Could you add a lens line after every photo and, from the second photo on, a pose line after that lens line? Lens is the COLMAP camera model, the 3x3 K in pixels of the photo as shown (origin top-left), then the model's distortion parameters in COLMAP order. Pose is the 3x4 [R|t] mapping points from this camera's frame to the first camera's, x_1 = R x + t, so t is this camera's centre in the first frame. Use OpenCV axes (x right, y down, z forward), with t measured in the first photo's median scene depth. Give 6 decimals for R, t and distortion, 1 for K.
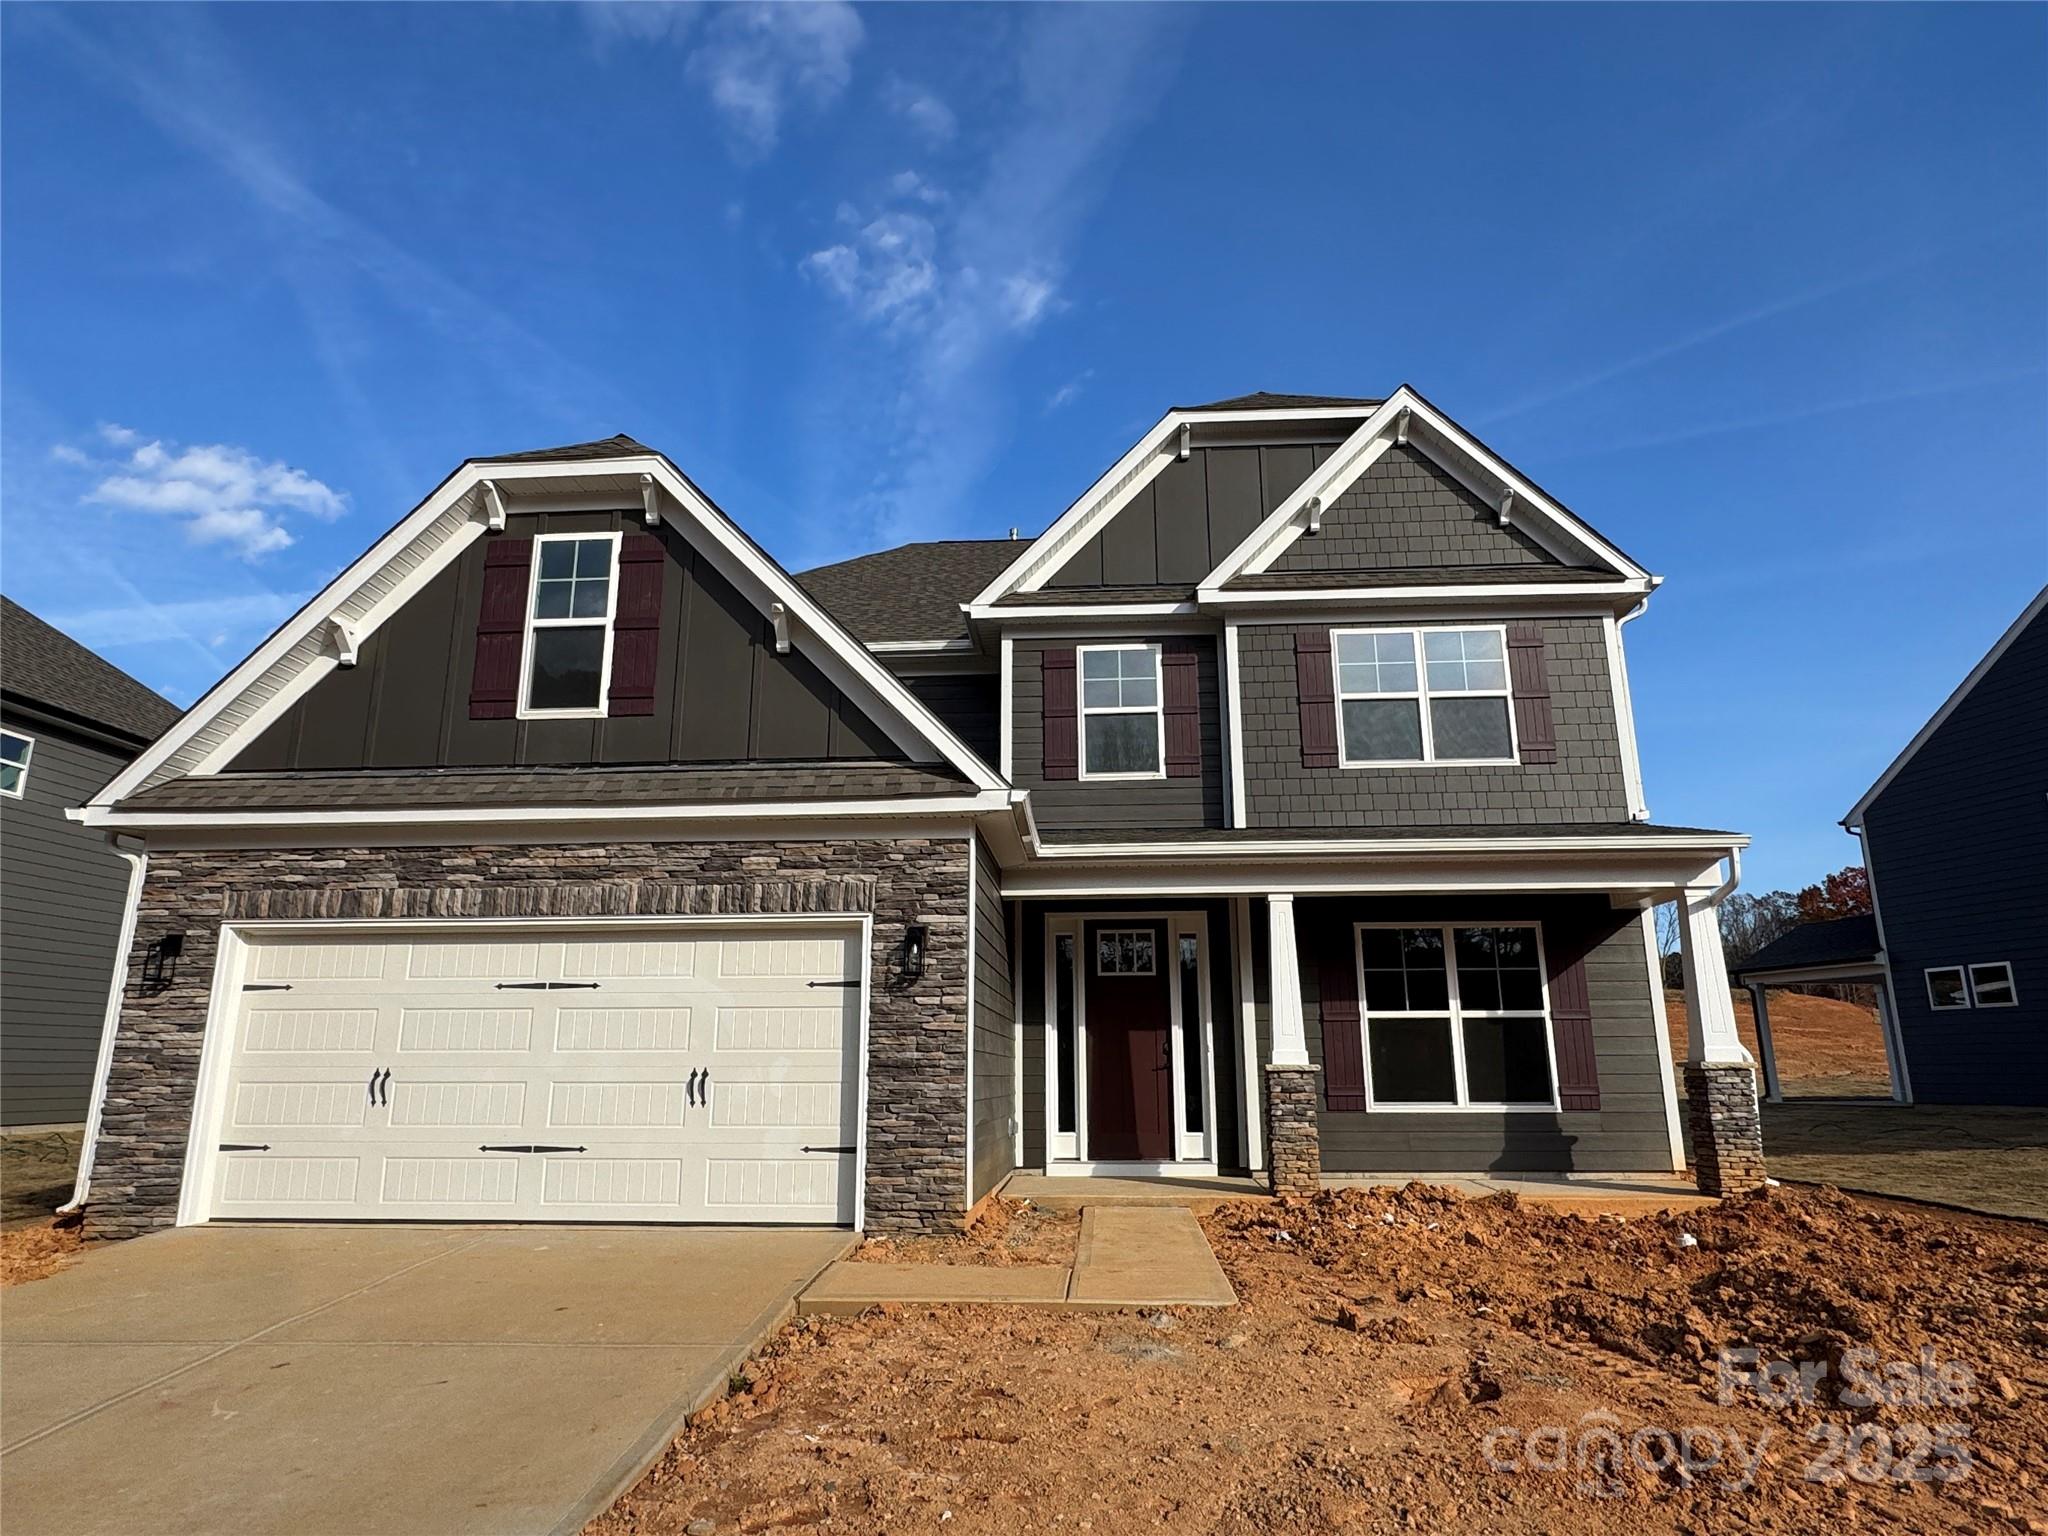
lens RADIAL K [[1190.9, 0, 1033.2], [0, 1190.9, 740.8], [0, 0, 1]] dist [-0.003560, 0.001732]
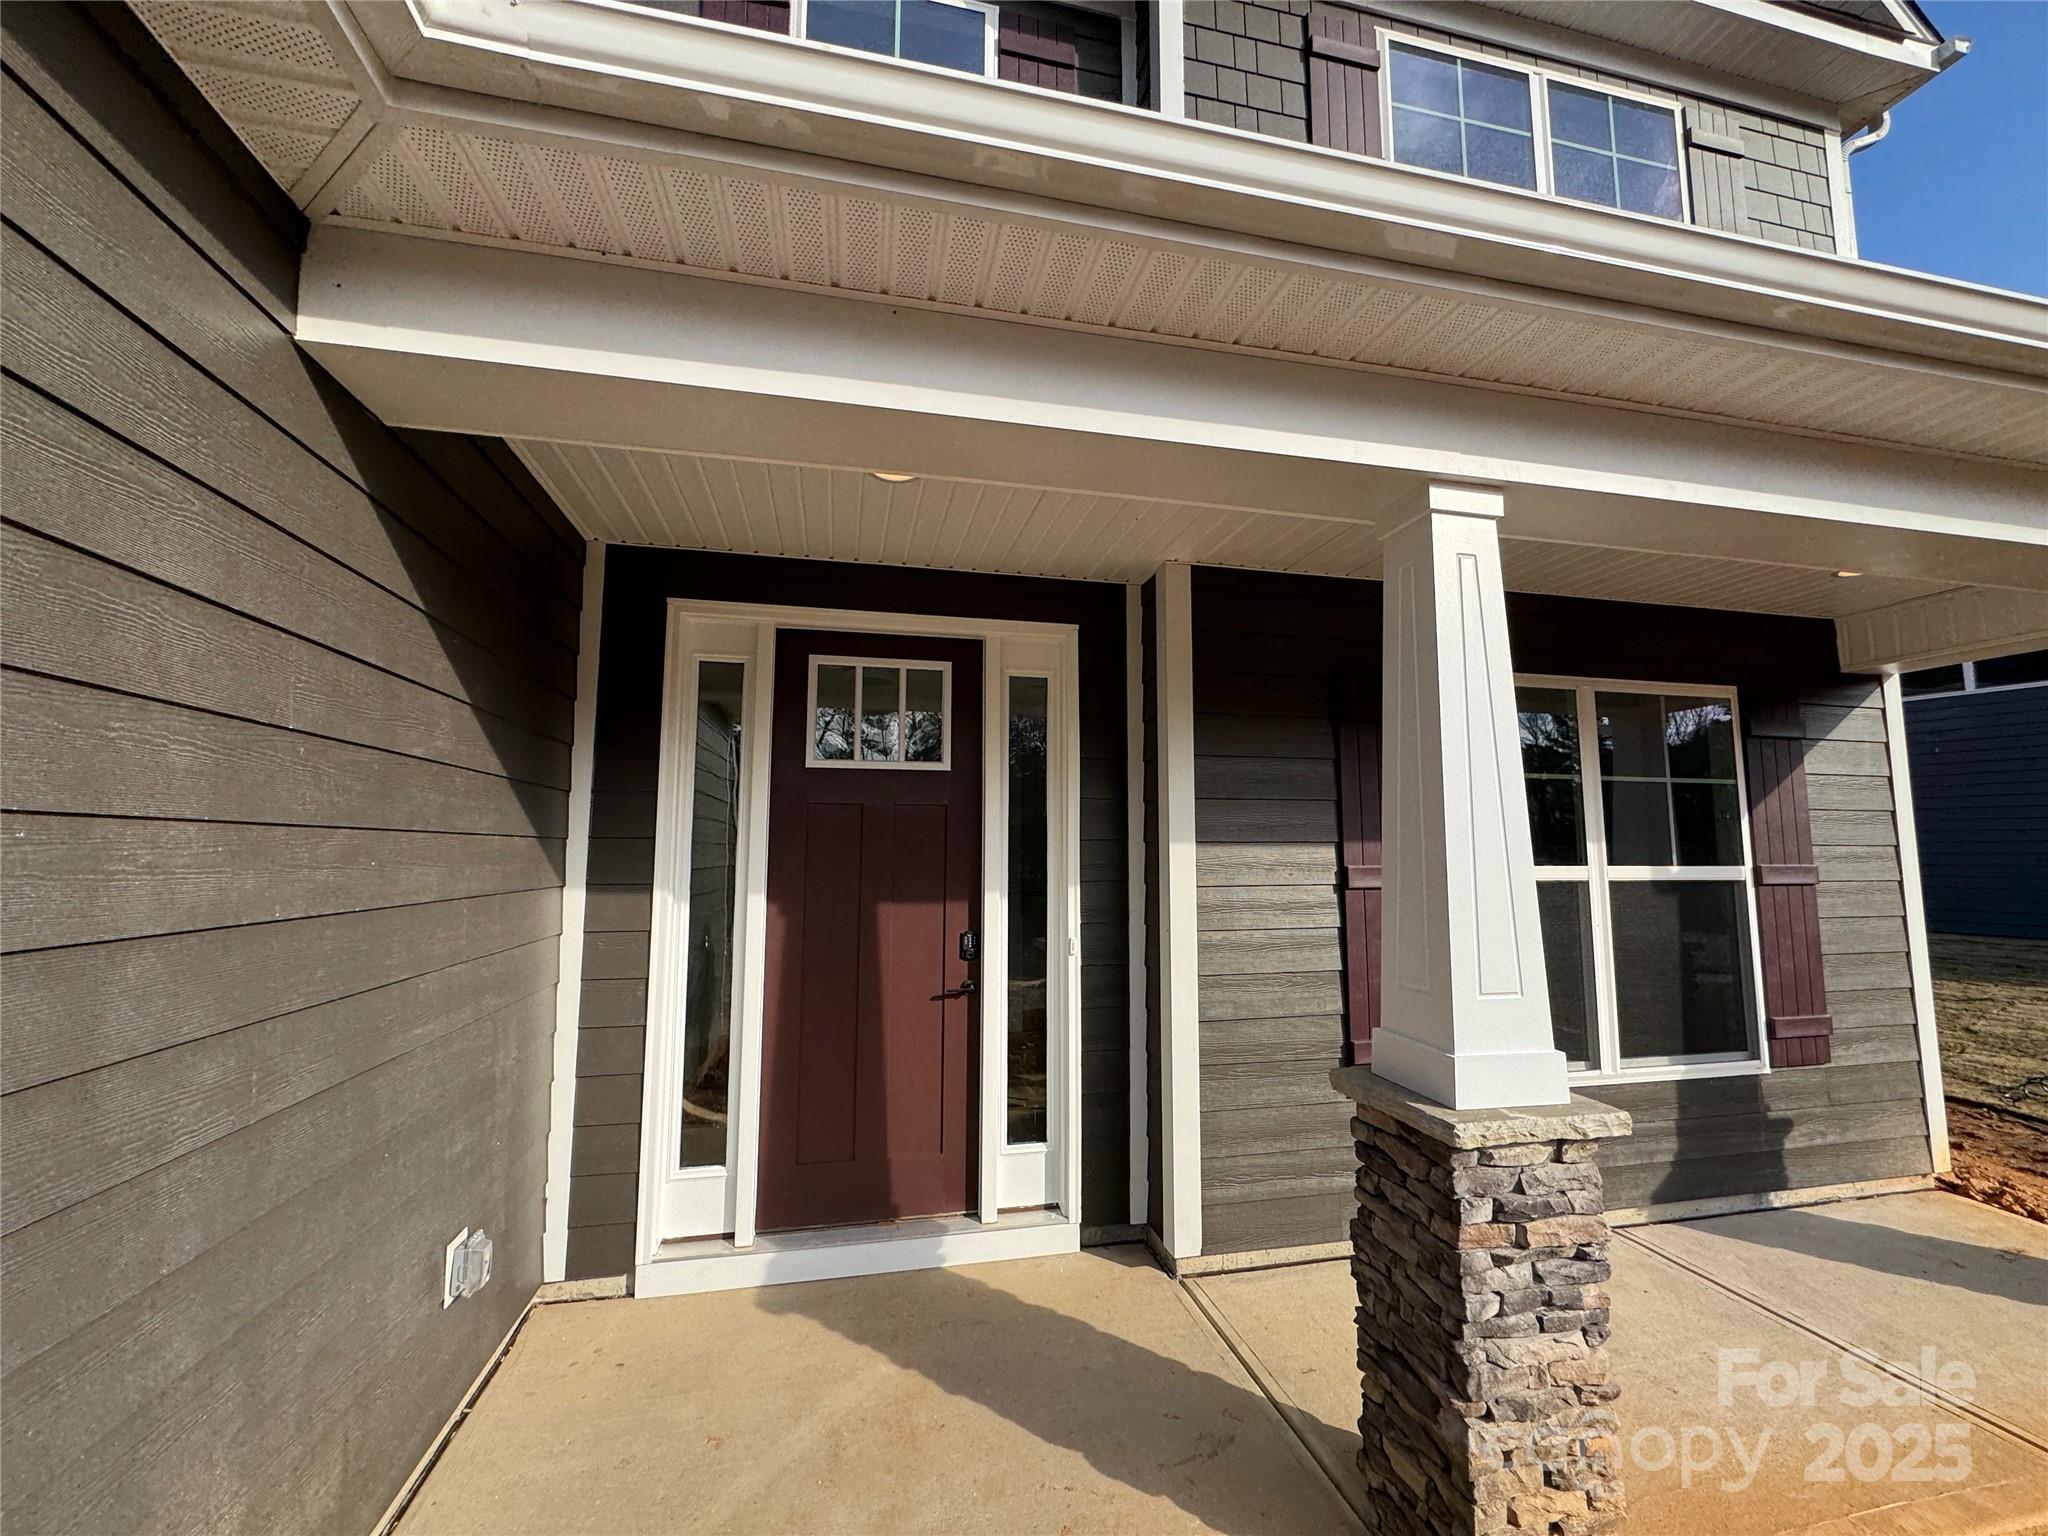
lens RADIAL K [[812.2, 0, 1013.9], [0, 812.2, 769.3], [0, 0, 1]] dist [-0.001996, 0.000463]
pose [[0.963524, 0.033910, 0.265466, 0.070597], [-0.079761, 0.983248, 0.163897, 0.210764], [-0.255461, -0.179092, 0.950087, 1.031667]]
